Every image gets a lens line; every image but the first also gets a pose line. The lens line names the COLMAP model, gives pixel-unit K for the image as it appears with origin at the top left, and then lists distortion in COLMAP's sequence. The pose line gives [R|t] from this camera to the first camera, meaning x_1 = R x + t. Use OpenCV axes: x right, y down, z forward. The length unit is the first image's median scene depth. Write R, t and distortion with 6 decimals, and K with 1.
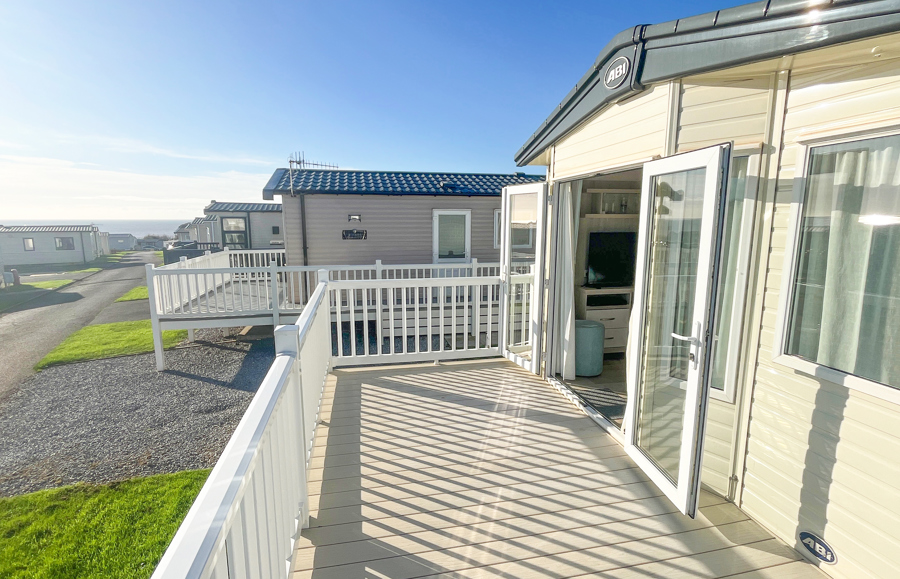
lens RADIAL K [[435.2, 0, 450.0], [0, 435.2, 289.5], [0, 0, 1]] dist [-0.000302, 0.000086]
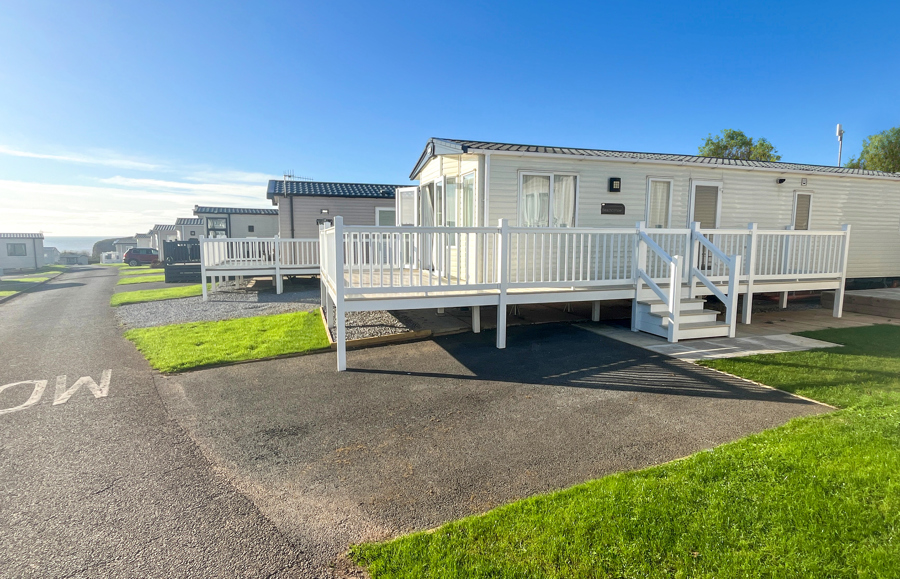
lens RADIAL K [[460.1, 0, 450.0], [0, 460.1, 289.5], [0, 0, 1]] dist [-0.001879, -0.000880]
pose [[0.994611, -0.010977, 0.103093, 0.059041], [0.015458, 0.998965, -0.042777, 0.203430], [-0.102517, 0.044140, 0.993751, -0.715900]]
